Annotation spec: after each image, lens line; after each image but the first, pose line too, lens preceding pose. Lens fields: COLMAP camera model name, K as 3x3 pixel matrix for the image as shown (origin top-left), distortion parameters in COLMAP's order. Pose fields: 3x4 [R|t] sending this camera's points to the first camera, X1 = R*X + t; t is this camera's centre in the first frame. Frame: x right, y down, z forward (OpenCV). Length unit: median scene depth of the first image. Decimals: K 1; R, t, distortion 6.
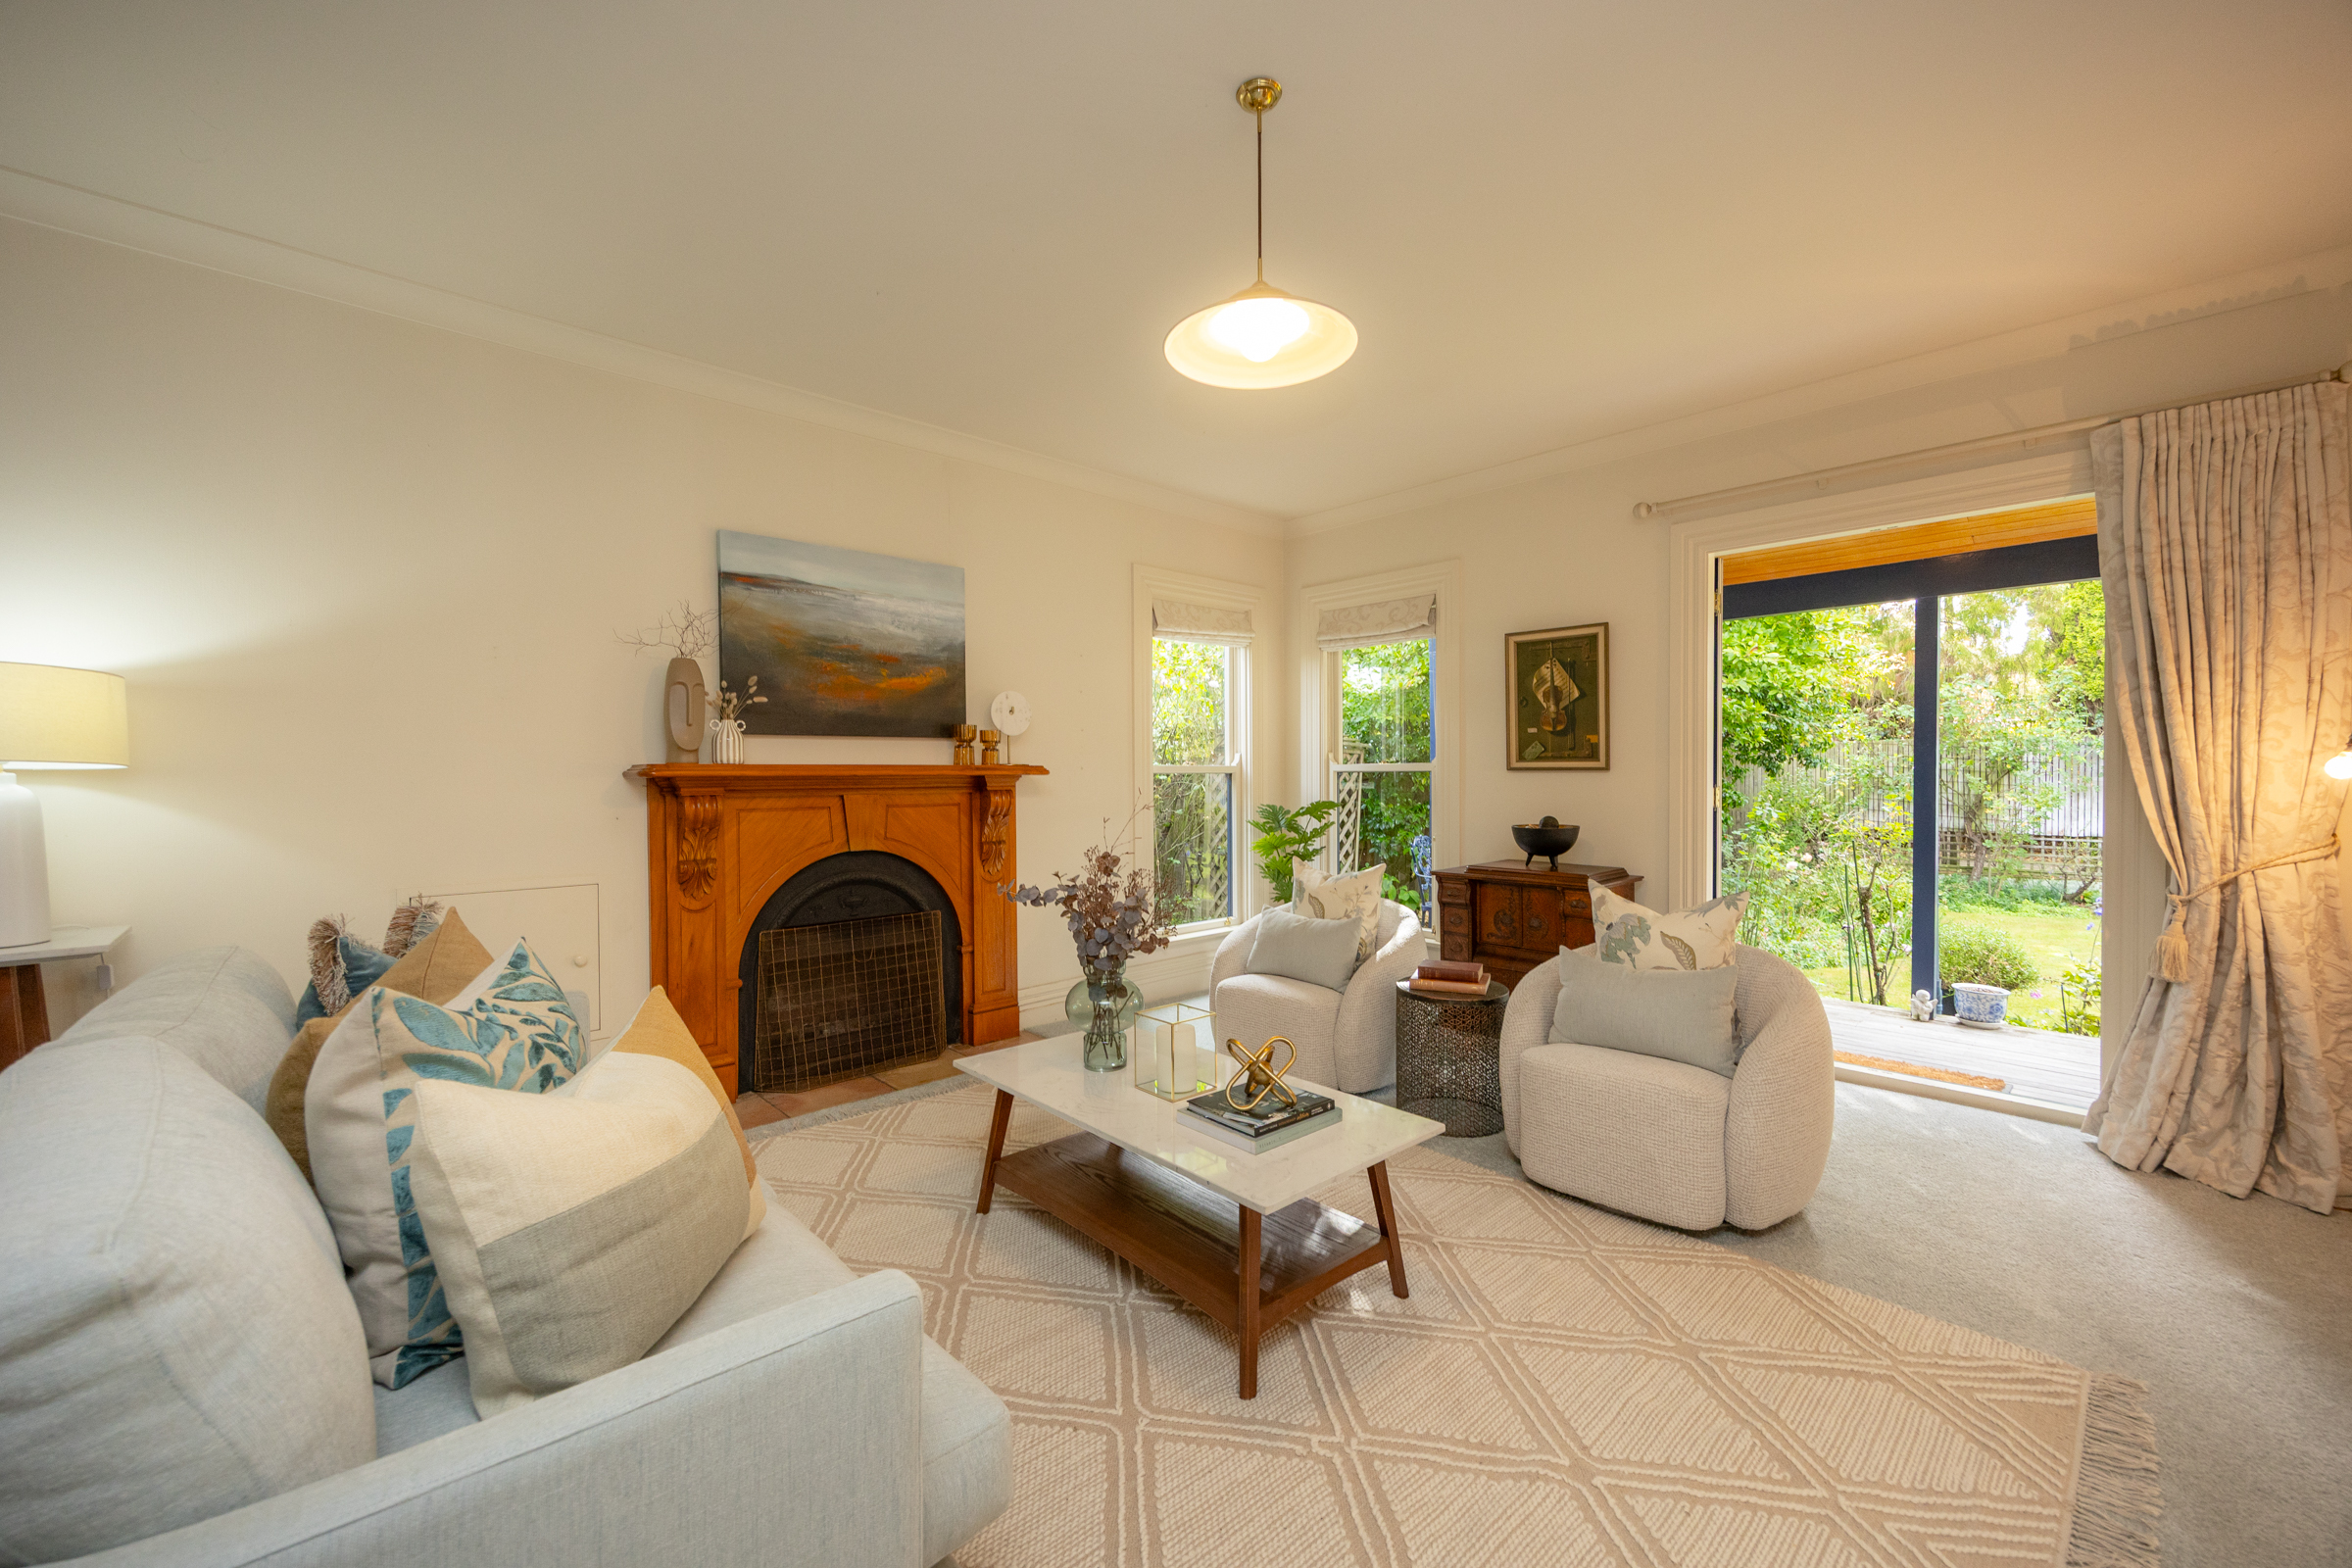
lens RADIAL K [[910.1, 0, 1189.7], [0, 910.1, 782.3], [0, 0, 1]] dist [0.000144, -0.000373]
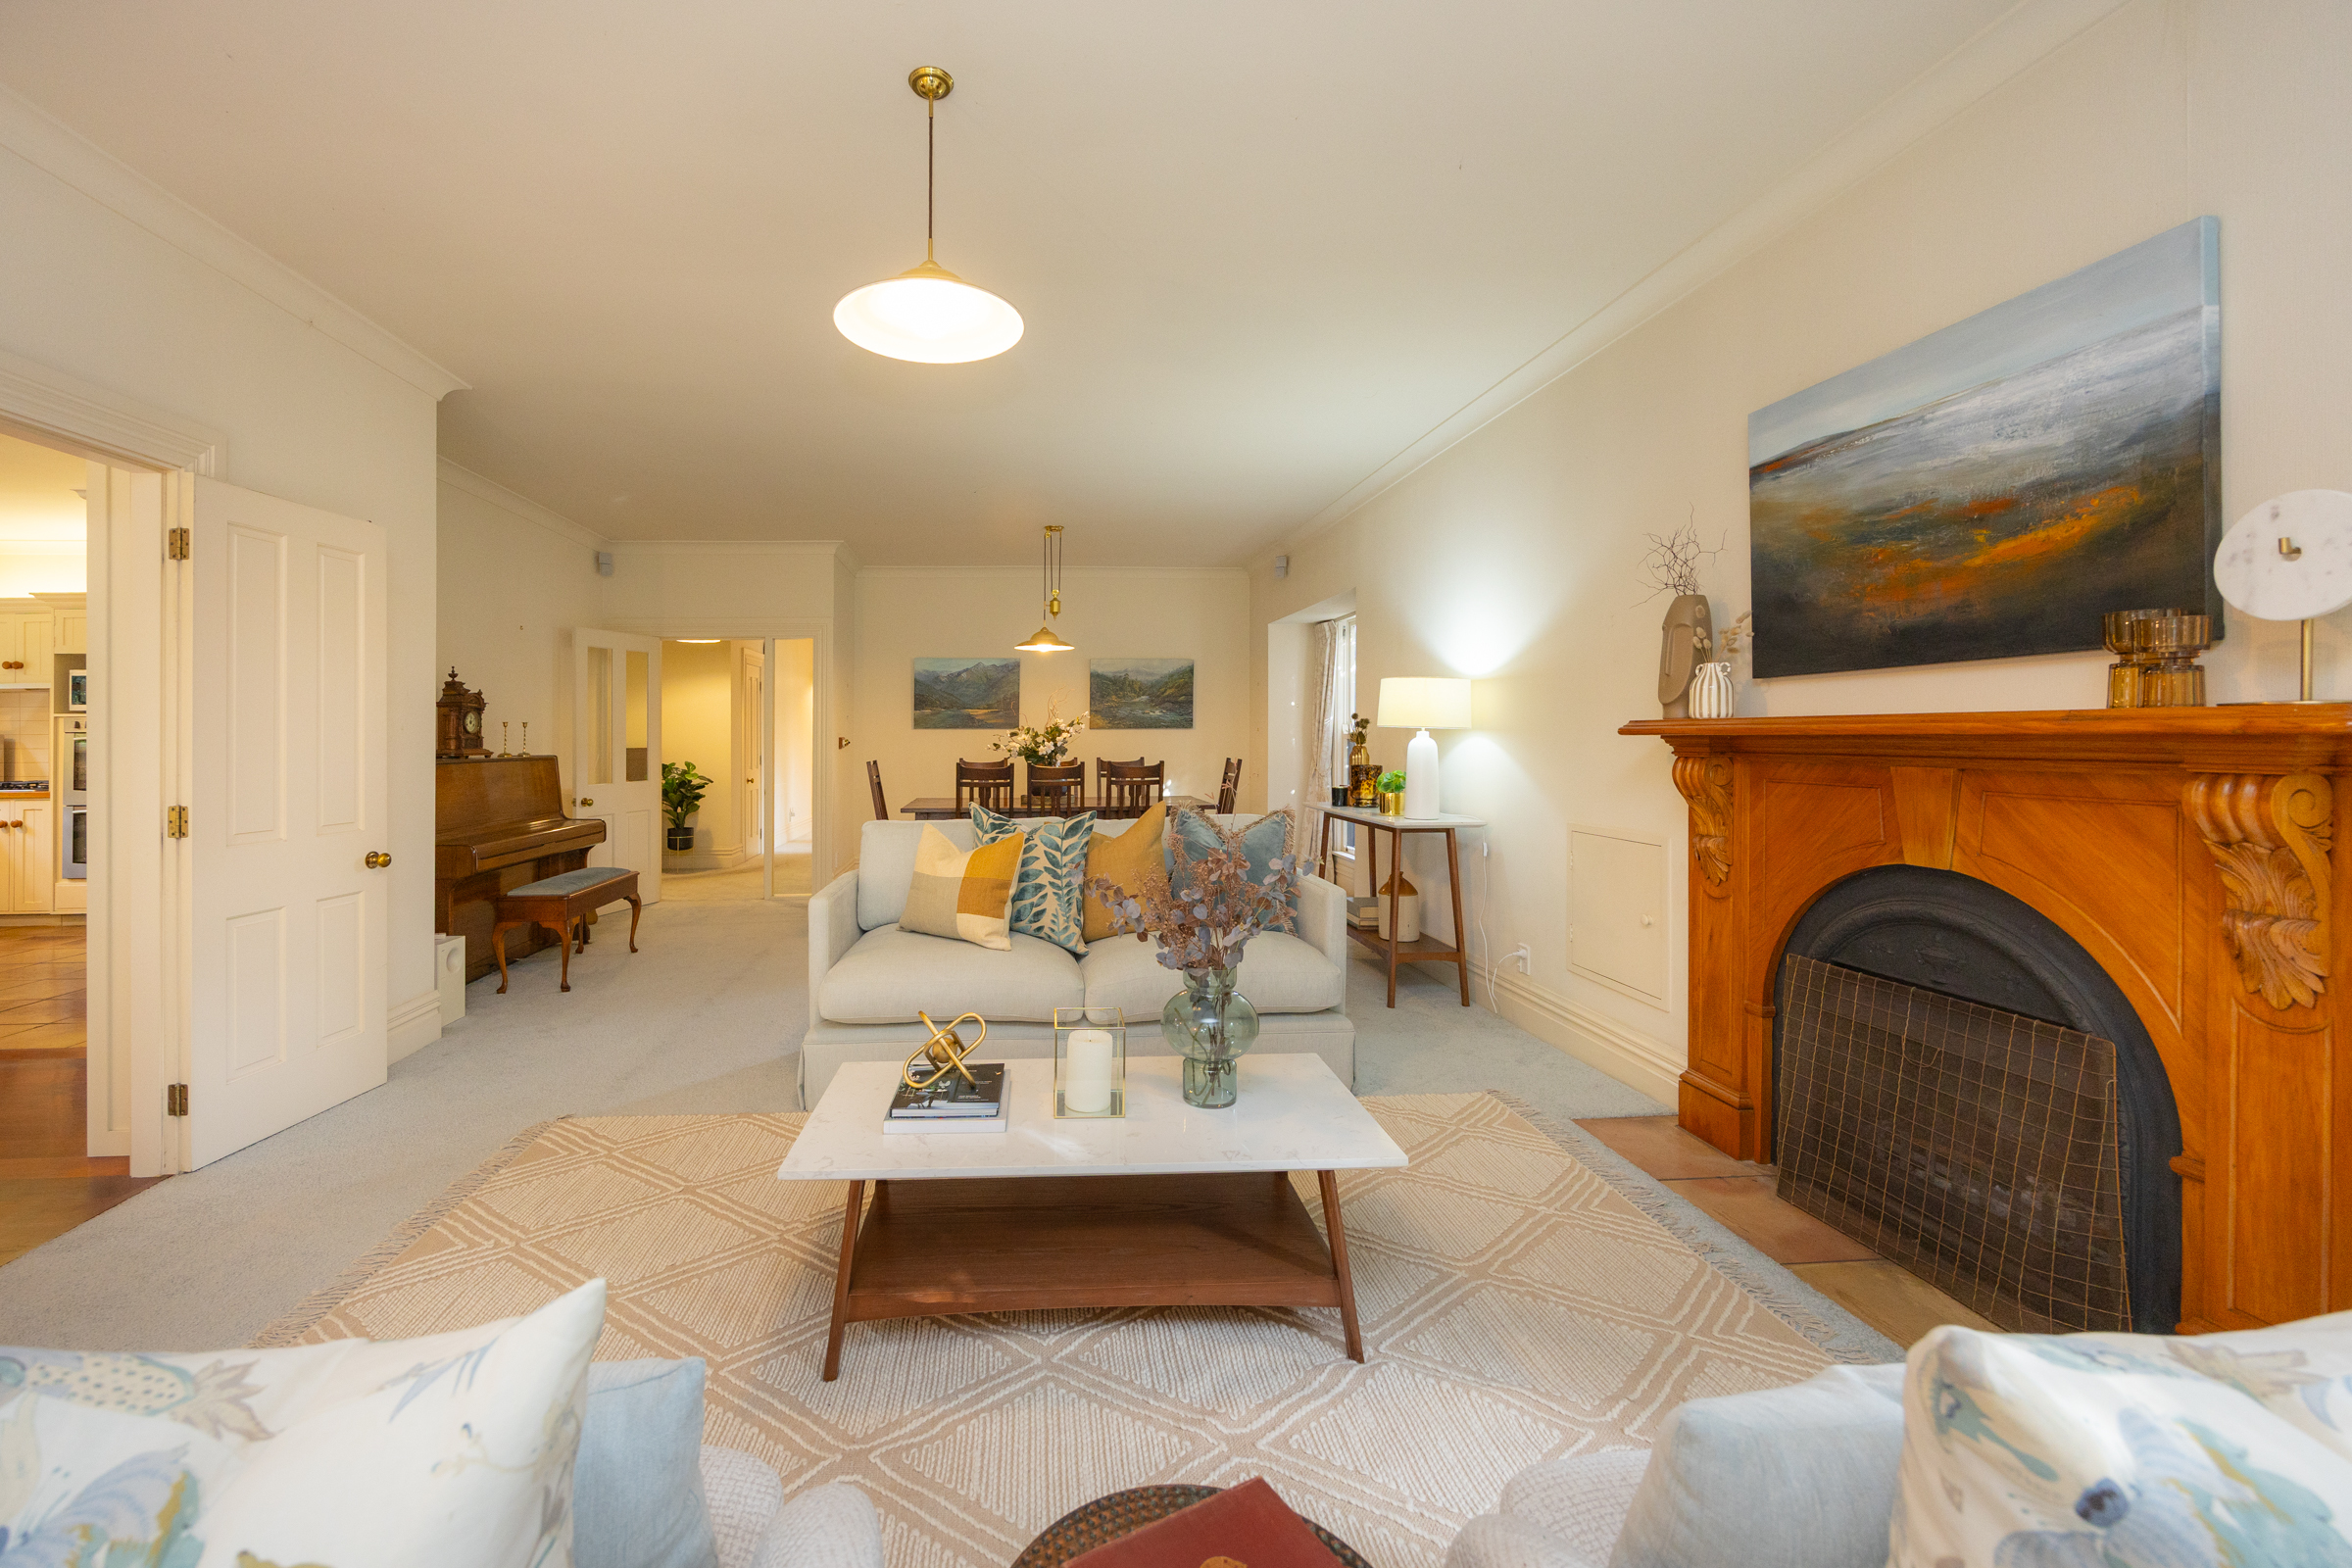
lens RADIAL K [[910.1, 0, 1089.2], [0, 910.1, 729.9], [0, 0, 1]] dist [0.000144, -0.000373]
pose [[-0.638464, 0.000894, -0.769651, 0.402467], [-0.012026, 0.999866, 0.011137, -0.009655], [0.769557, 0.016366, -0.638368, 0.967722]]
